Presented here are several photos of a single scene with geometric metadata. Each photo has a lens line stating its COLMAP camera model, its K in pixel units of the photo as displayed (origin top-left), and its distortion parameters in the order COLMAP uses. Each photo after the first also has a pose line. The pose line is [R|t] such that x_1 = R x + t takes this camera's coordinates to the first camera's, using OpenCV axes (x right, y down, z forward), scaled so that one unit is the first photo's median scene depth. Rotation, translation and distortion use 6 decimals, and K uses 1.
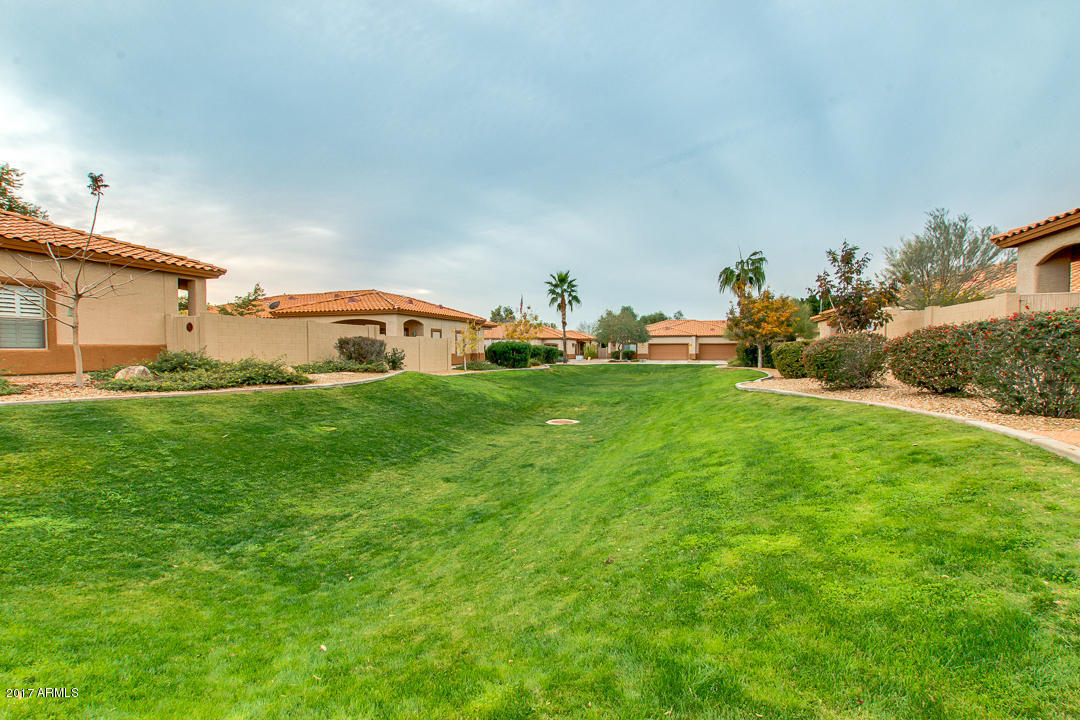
lens RADIAL K [[478.2, 0, 540.1], [0, 478.2, 360.8], [0, 0, 1]] dist [-0.003414, -0.000150]
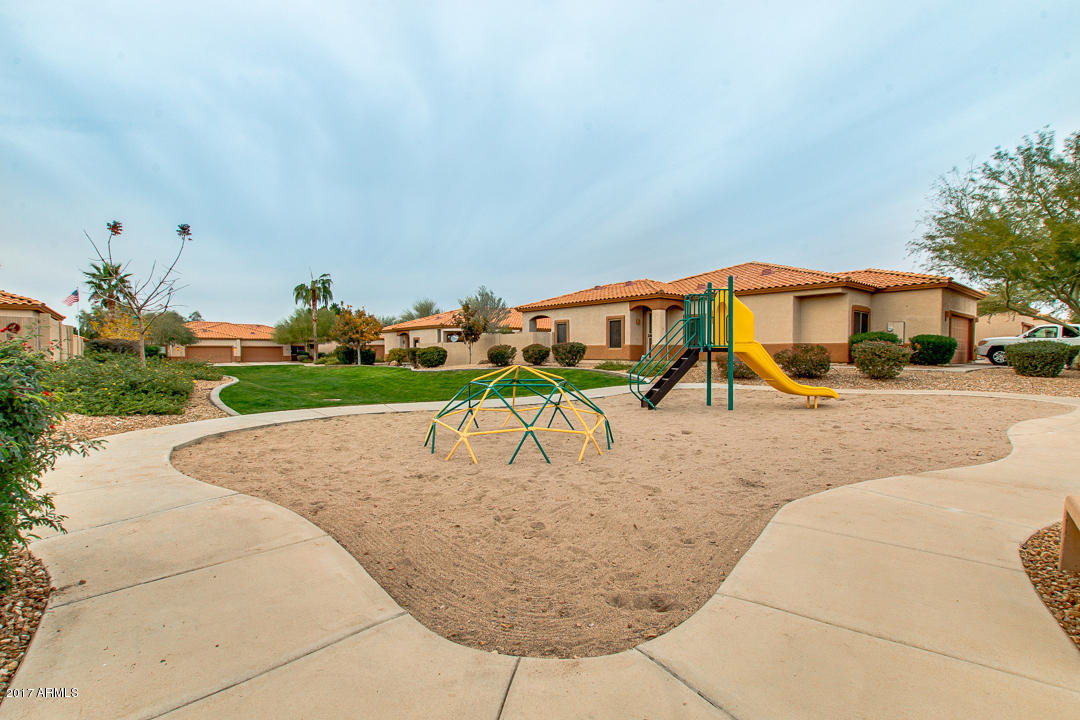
lens RADIAL K [[478.2, 0, 535.6], [0, 478.2, 361.5], [0, 0, 1]] dist [-0.003414, -0.000150]
pose [[0.504509, -0.026231, 0.863008, -0.313115], [0.027300, 0.999523, 0.014421, -0.000640], [-0.862975, 0.016284, 0.504984, -0.098520]]
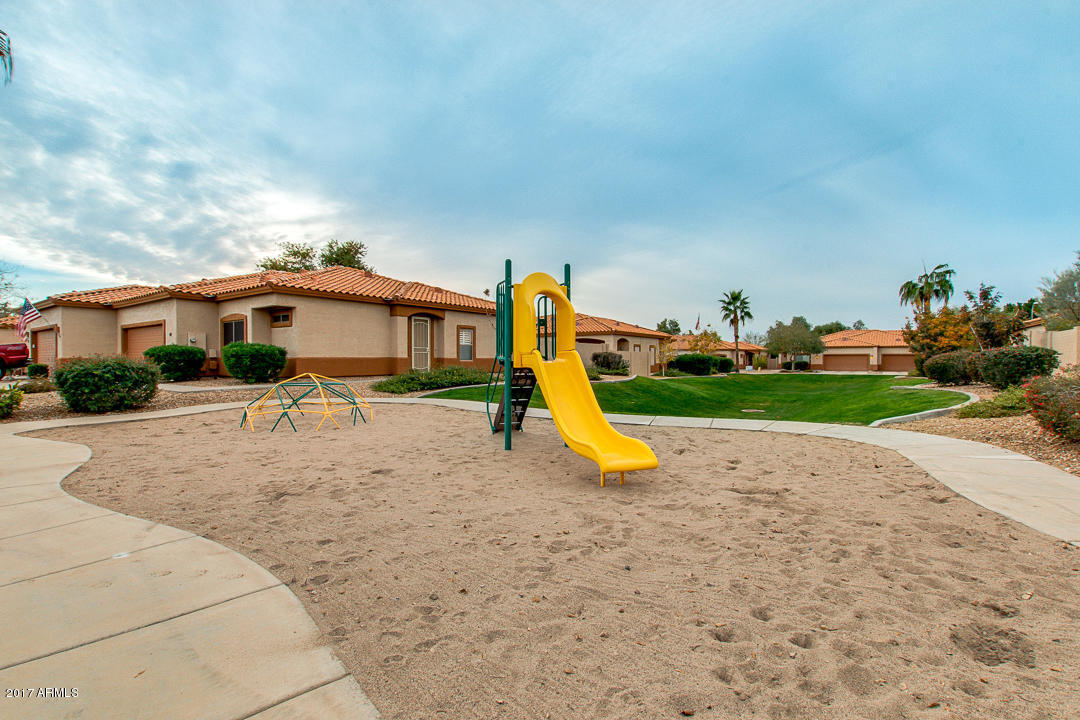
lens RADIAL K [[478.2, 0, 536.7], [0, 478.2, 358.7], [0, 0, 1]] dist [-0.003414, -0.000150]
pose [[0.949020, 0.001906, -0.315211, -0.040884], [-0.009741, 0.999681, -0.023283, 0.003127], [0.315066, 0.025167, 0.948736, -0.200671]]
